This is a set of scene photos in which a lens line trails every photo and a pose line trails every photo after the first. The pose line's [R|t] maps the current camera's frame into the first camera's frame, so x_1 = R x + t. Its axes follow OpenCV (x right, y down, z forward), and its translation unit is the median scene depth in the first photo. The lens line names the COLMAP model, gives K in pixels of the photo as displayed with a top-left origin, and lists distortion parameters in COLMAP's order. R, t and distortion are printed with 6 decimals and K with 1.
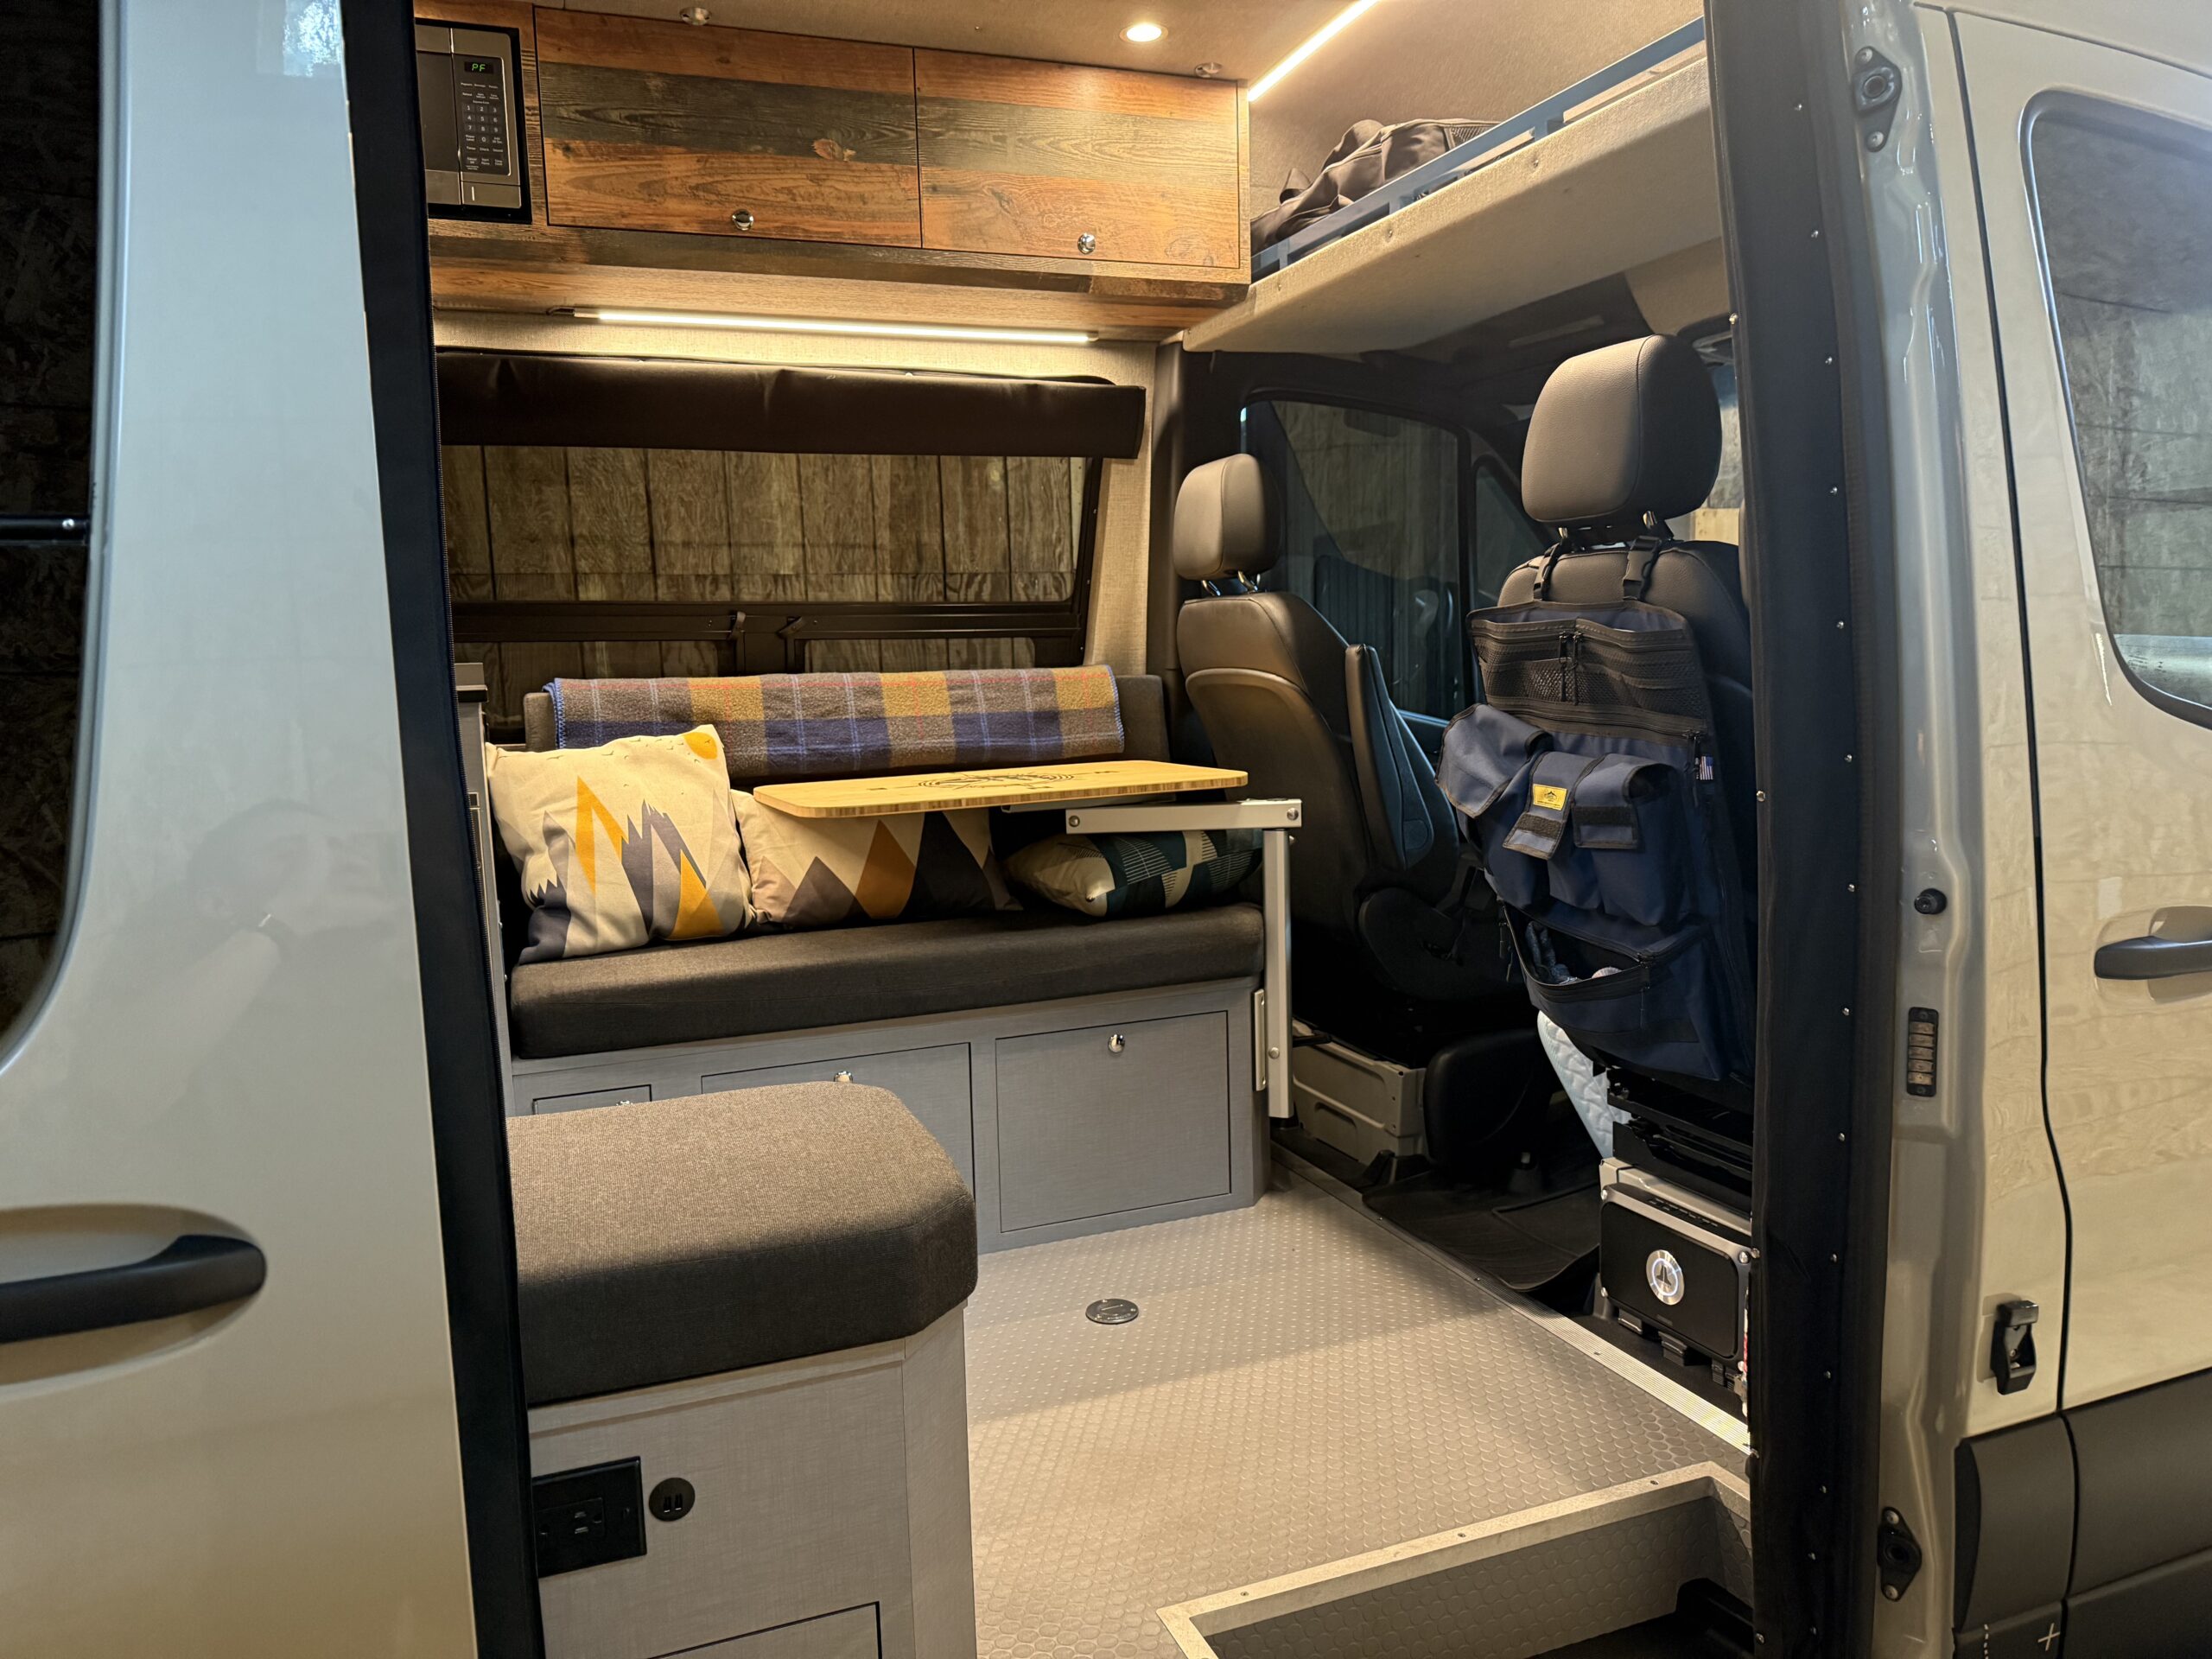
lens RADIAL K [[1565.6, 0, 1087.0], [0, 1565.6, 869.2], [0, 0, 1]] dist [0.046684, -0.068215]
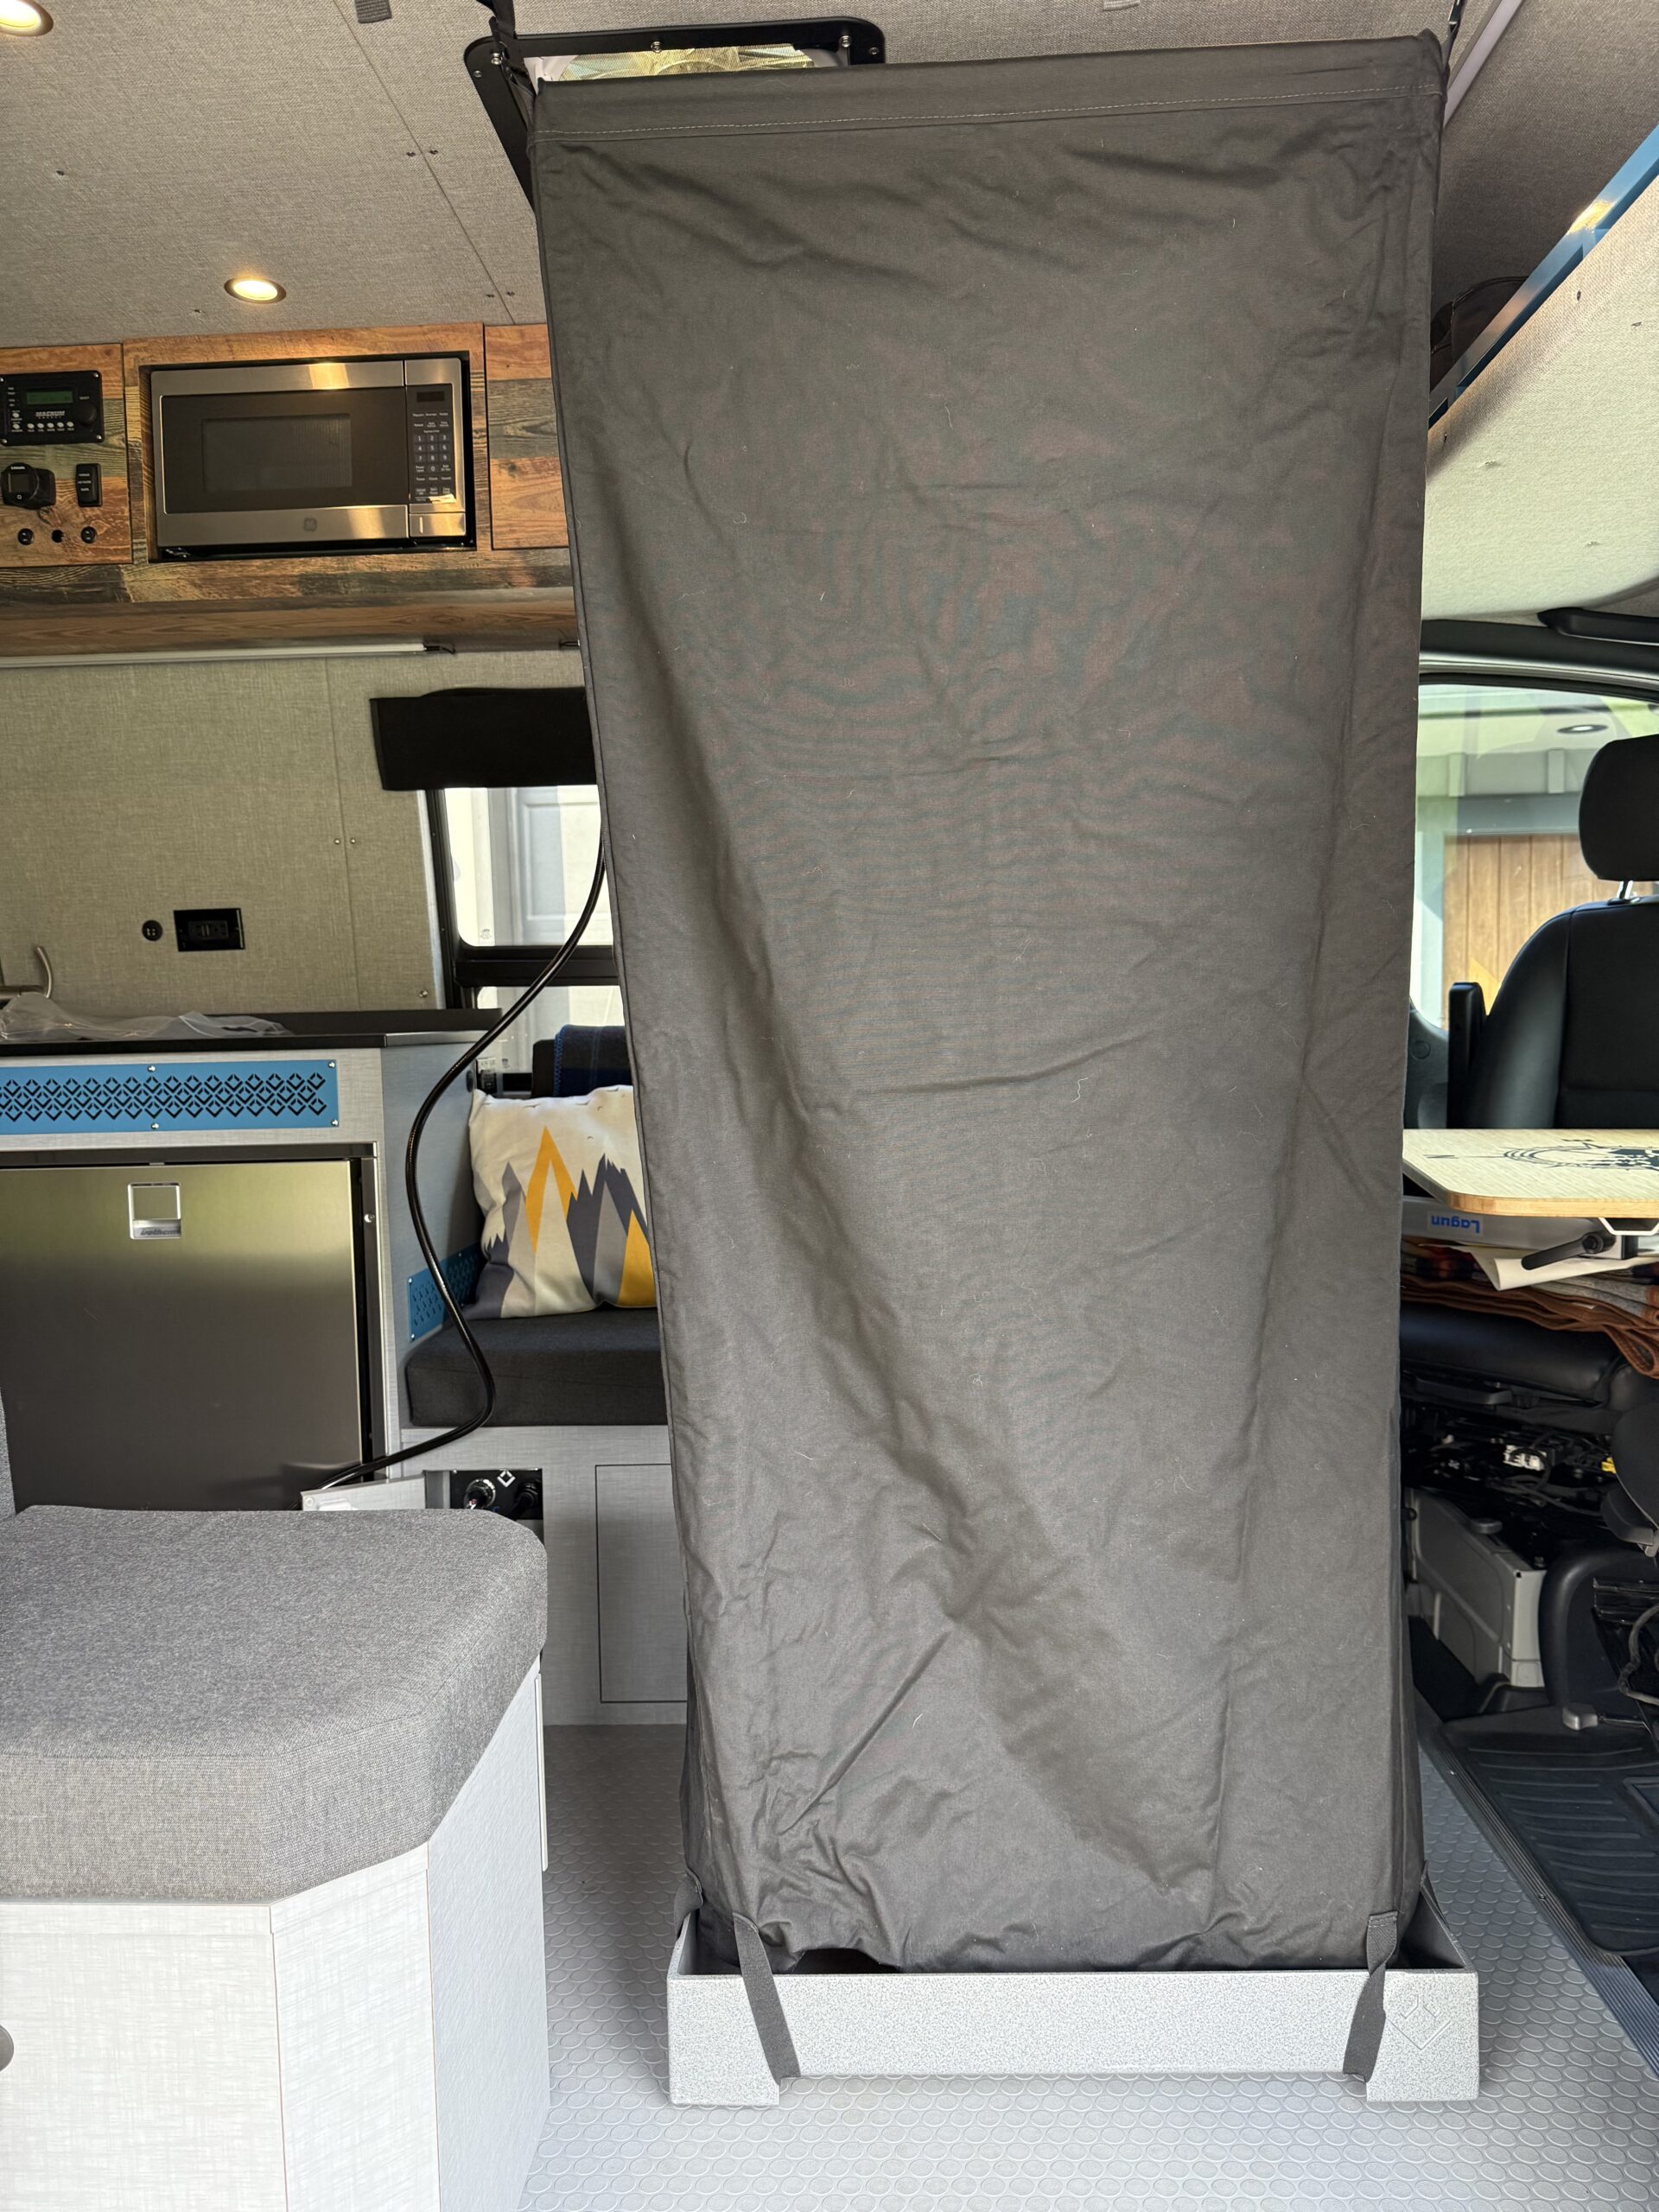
lens RADIAL K [[1565.6, 0, 827.5], [0, 1565.6, 1132.3], [0, 0, 1]] dist [0.046684, -0.068215]
pose [[0.913403, 0.037637, -0.405314, 0.231022], [-0.058965, 0.997448, -0.040260, -0.029441], [0.402764, 0.060673, 0.913291, 0.222784]]
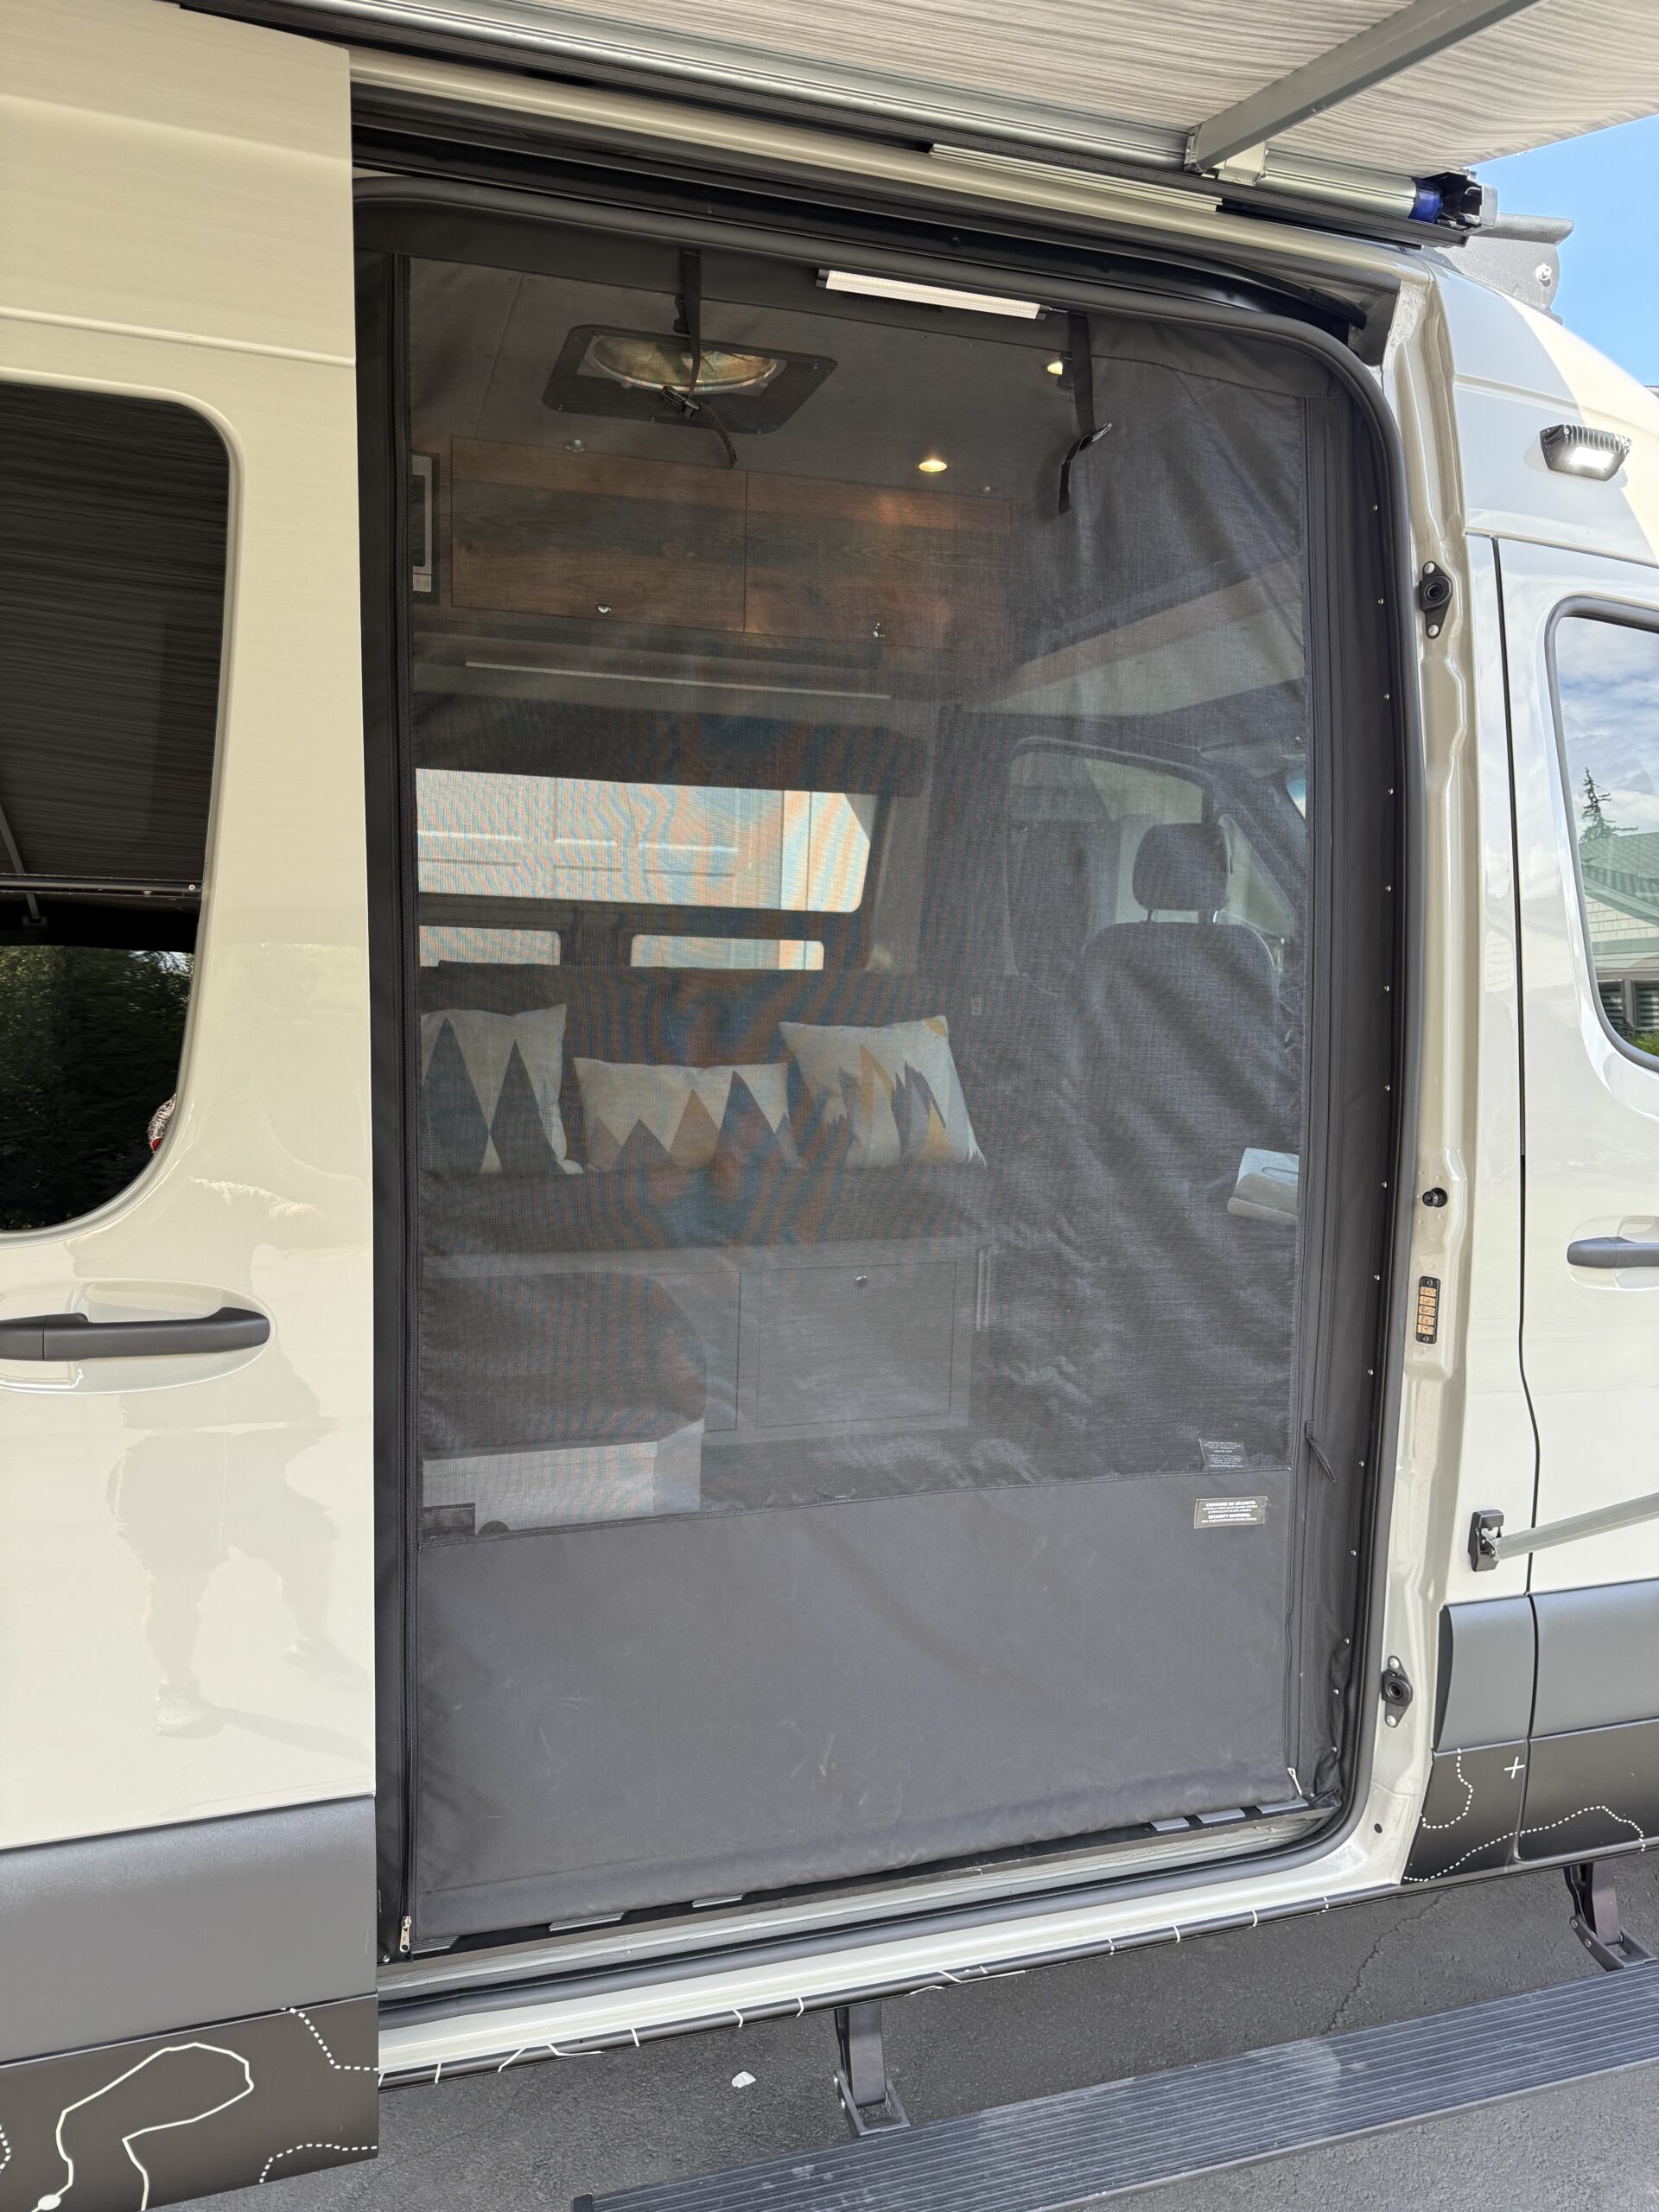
lens RADIAL K [[1565.6, 0, 829.2], [0, 1565.6, 1136.4], [0, 0, 1]] dist [0.046684, -0.068215]
pose [[0.996426, 0.064753, -0.054247, 0.057082], [-0.065049, 0.997875, -0.003702, 0.004544], [0.053892, 0.007217, 0.998521, -0.241570]]
